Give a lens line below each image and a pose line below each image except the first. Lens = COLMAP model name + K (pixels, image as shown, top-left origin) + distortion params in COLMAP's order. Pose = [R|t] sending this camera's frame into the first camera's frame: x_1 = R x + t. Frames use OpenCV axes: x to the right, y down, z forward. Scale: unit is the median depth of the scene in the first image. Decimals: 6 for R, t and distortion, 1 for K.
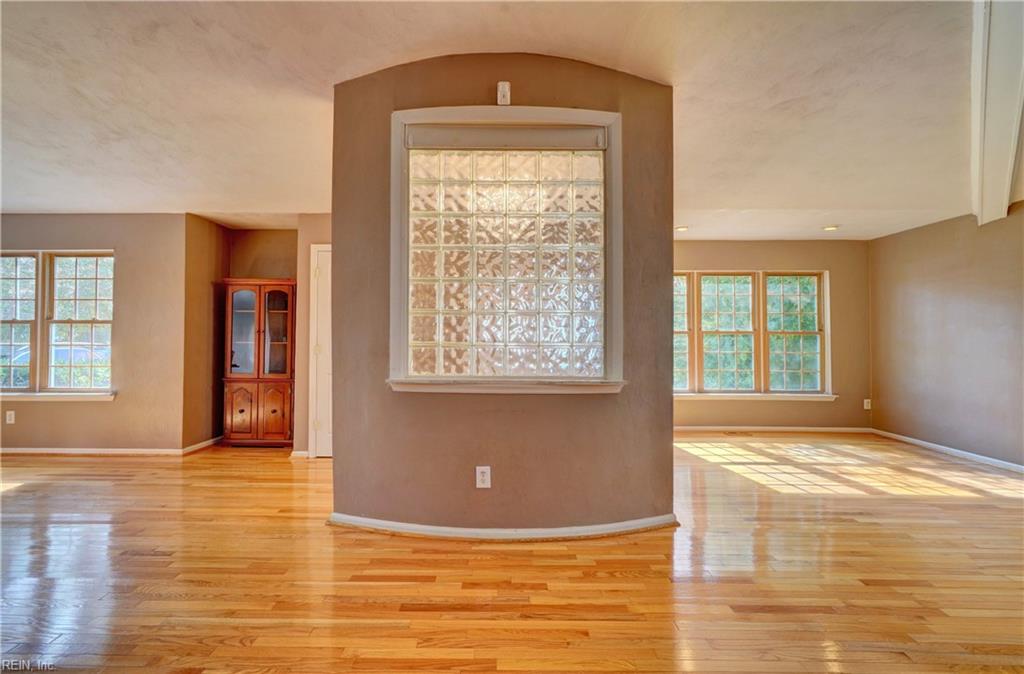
lens RADIAL K [[449.5, 0, 513.2], [0, 449.5, 333.6], [0, 0, 1]] dist [-0.000189, -0.000275]
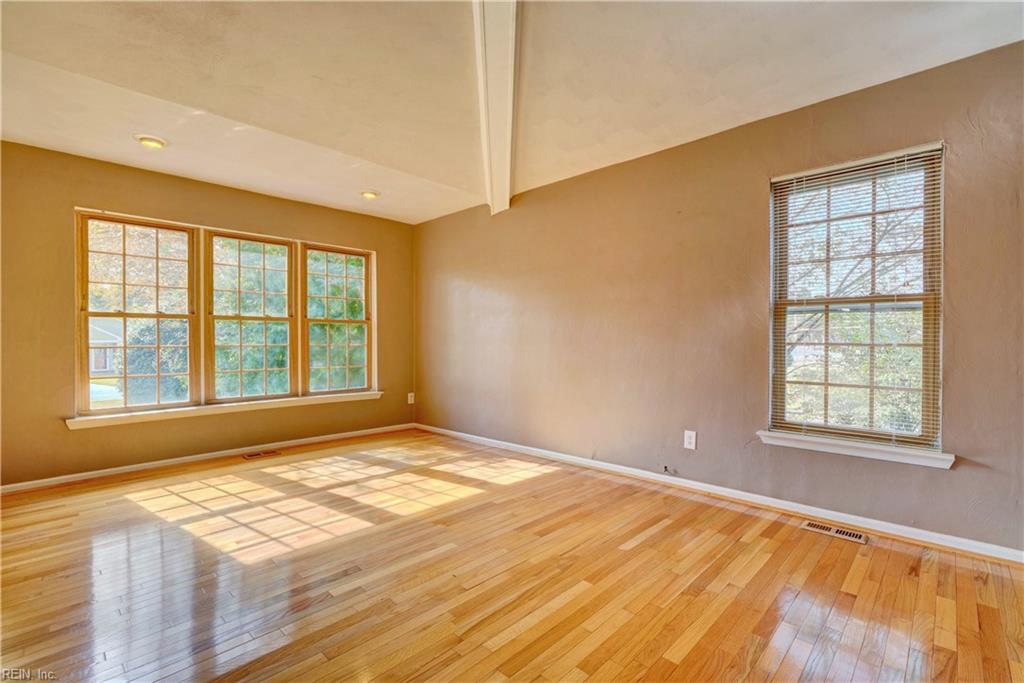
lens RADIAL K [[459.0, 0, 510.4], [0, 459.0, 342.3], [0, 0, 1]] dist [-0.003729, -0.000729]
pose [[0.689837, -0.007833, 0.723922, 0.265038], [-0.003292, 0.999897, 0.013957, 0.028959], [-0.723957, -0.012011, 0.689741, 0.210694]]
